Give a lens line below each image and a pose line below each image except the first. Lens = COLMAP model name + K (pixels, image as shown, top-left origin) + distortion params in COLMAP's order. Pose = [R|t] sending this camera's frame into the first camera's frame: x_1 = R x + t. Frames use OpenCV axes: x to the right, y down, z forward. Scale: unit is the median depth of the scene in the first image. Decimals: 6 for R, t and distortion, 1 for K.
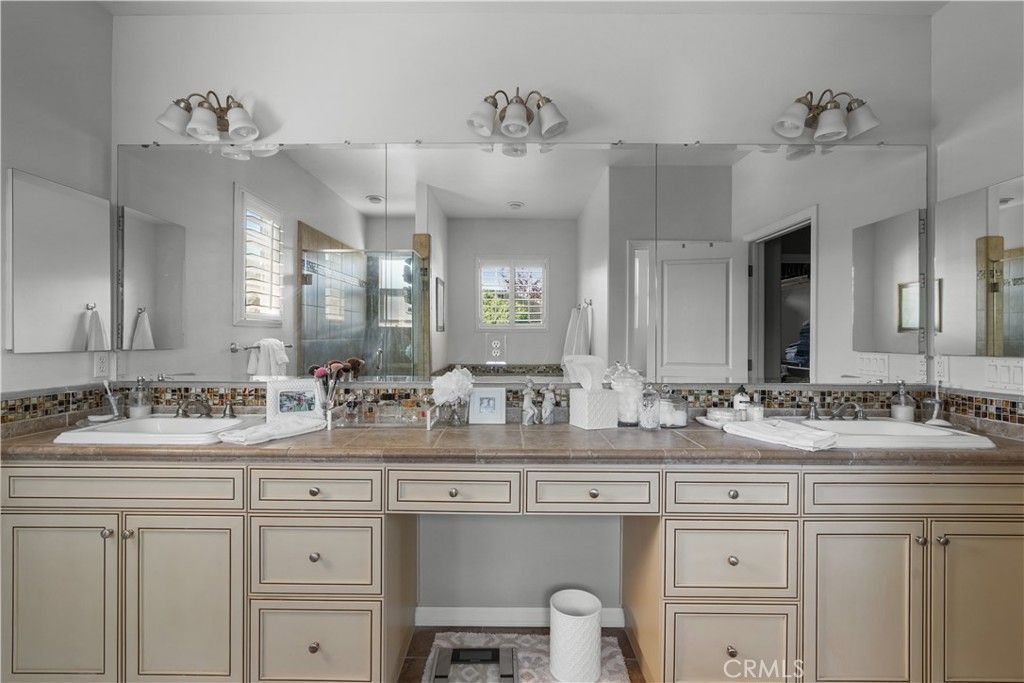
lens RADIAL K [[464.7, 0, 512.4], [0, 464.7, 332.8], [0, 0, 1]] dist [-0.016726, -0.000091]
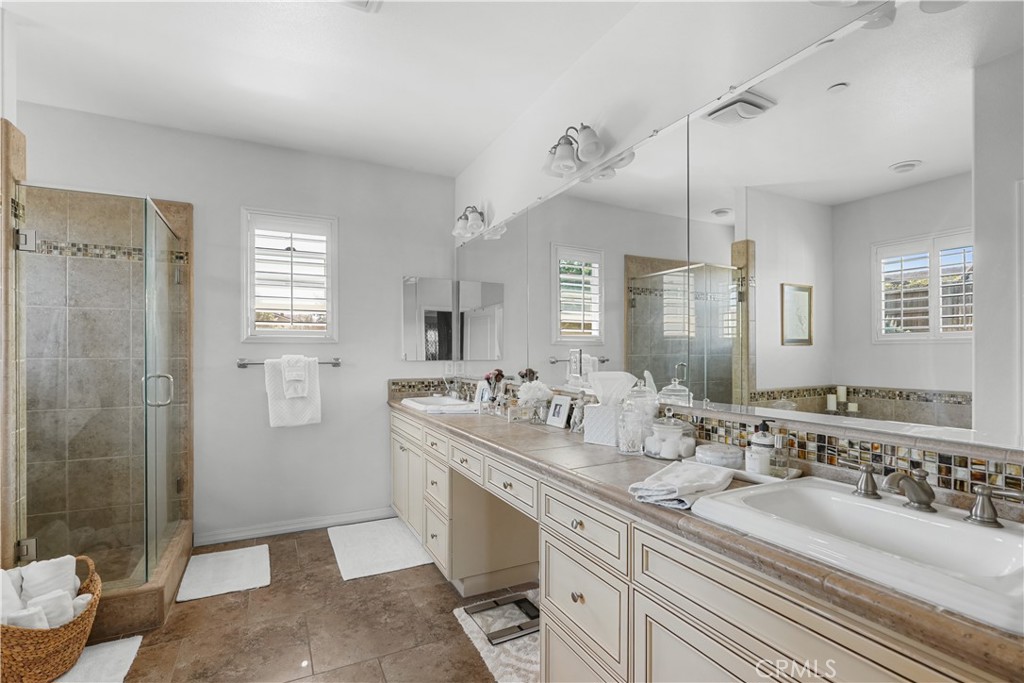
lens RADIAL K [[480.0, 0, 506.7], [0, 480.0, 347.2], [0, 0, 1]] dist [-0.062667, 0.021733]
pose [[0.442176, -0.014062, -0.896818, 0.925335], [0.011223, 0.999886, -0.010145, 0.008147], [0.896858, -0.005579, 0.442283, 0.342668]]
